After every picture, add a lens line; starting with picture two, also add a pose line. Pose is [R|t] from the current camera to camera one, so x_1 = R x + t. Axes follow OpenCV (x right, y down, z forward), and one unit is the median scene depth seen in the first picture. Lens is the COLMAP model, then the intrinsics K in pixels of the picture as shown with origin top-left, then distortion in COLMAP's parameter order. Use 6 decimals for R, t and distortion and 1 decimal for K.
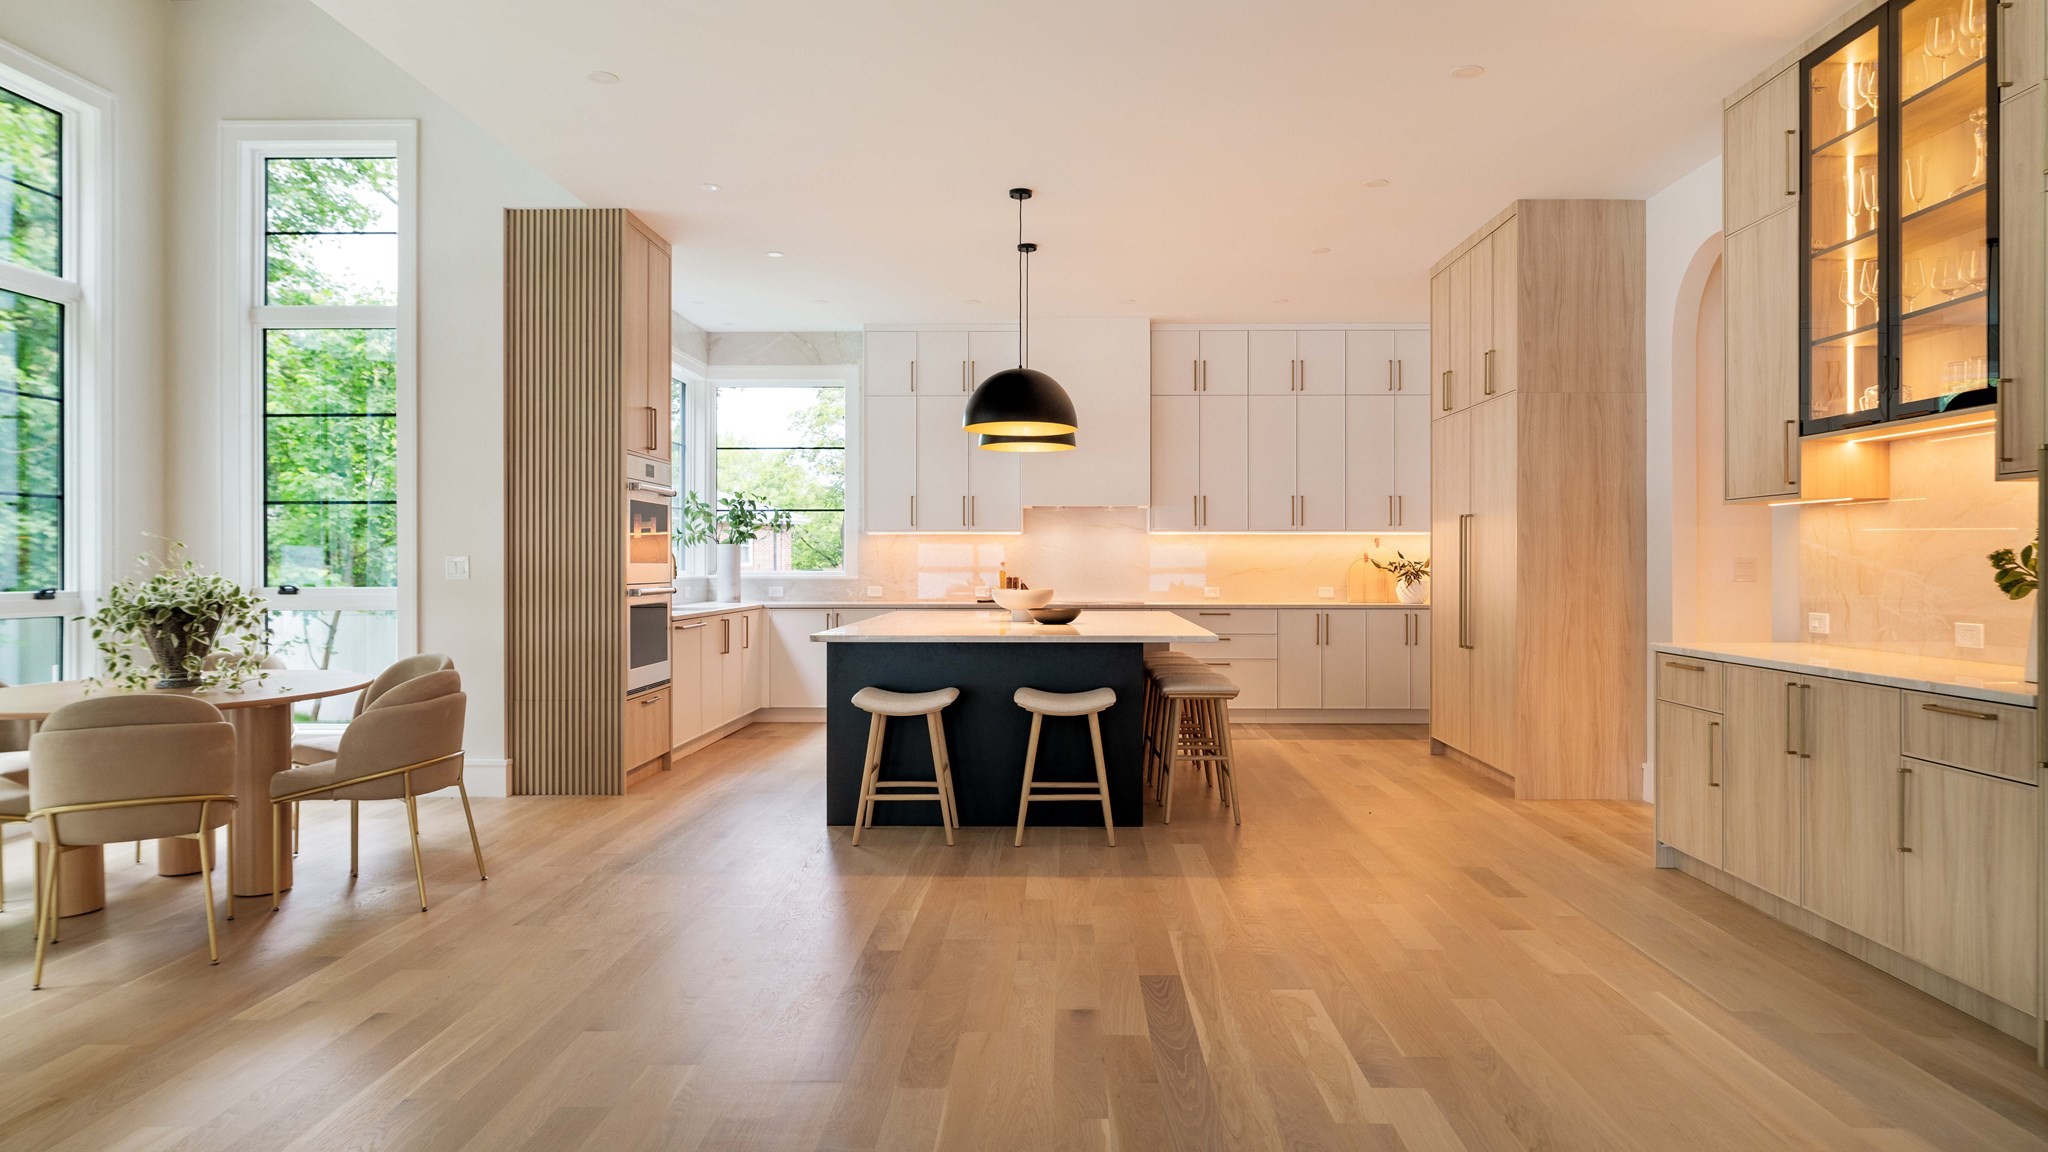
lens RADIAL K [[1244.4, 0, 1024.0], [0, 1244.4, 576.0], [0, 0, 1]] dist [-0.001254, -0.000425]
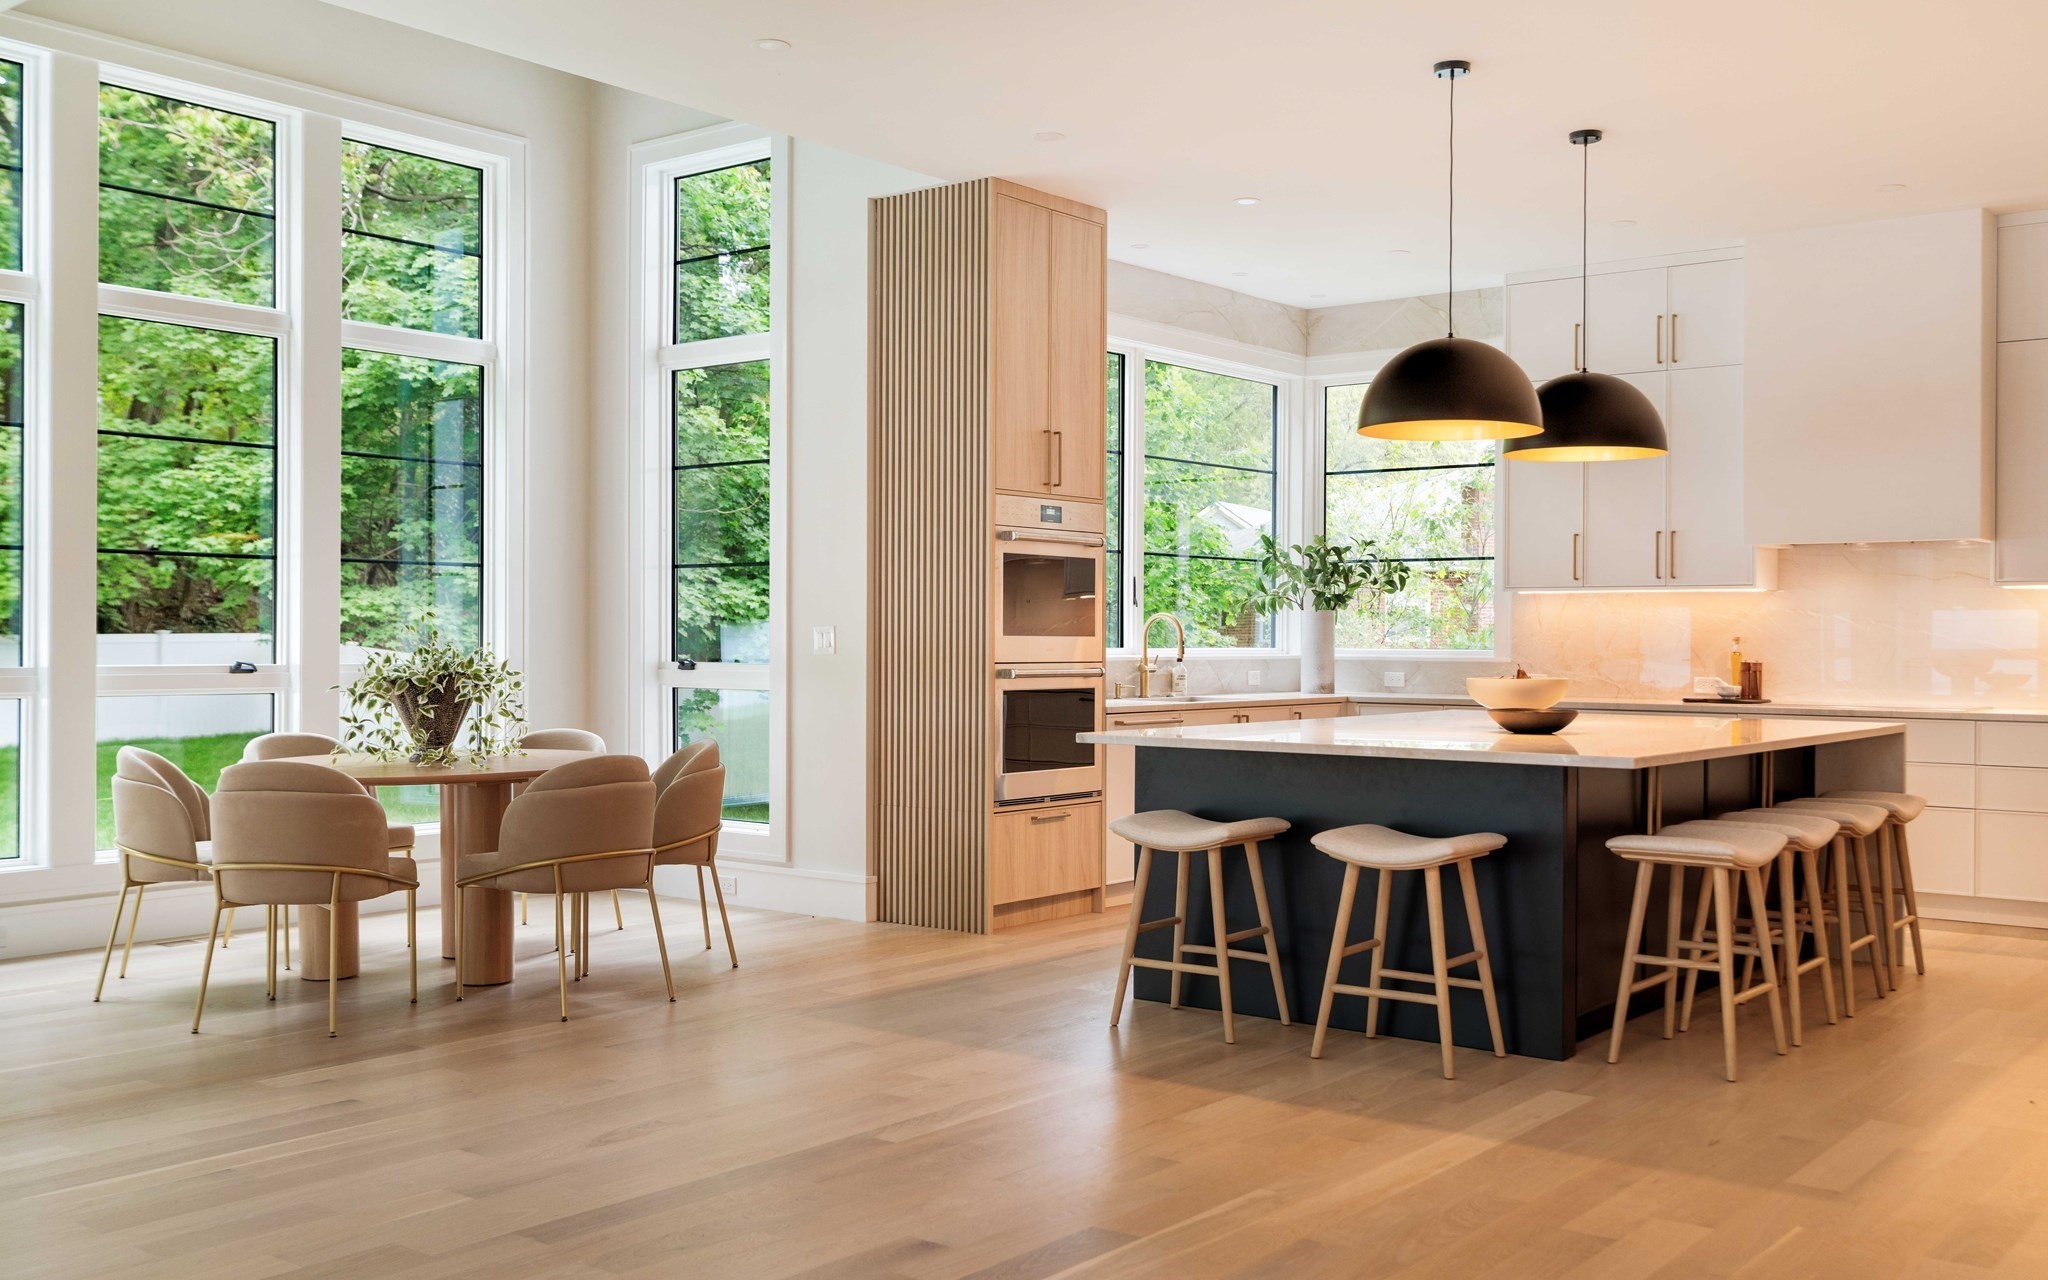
lens RADIAL K [[1901.6, 0, 1024.0], [0, 1901.6, 640.0], [0, 0, 1]] dist [-0.000222, 0.006069]
pose [[0.797497, 0.003998, -0.603309, 0.412587], [-0.010393, 0.999921, -0.007112, 0.000803], [0.603233, 0.011942, 0.797475, 0.071275]]
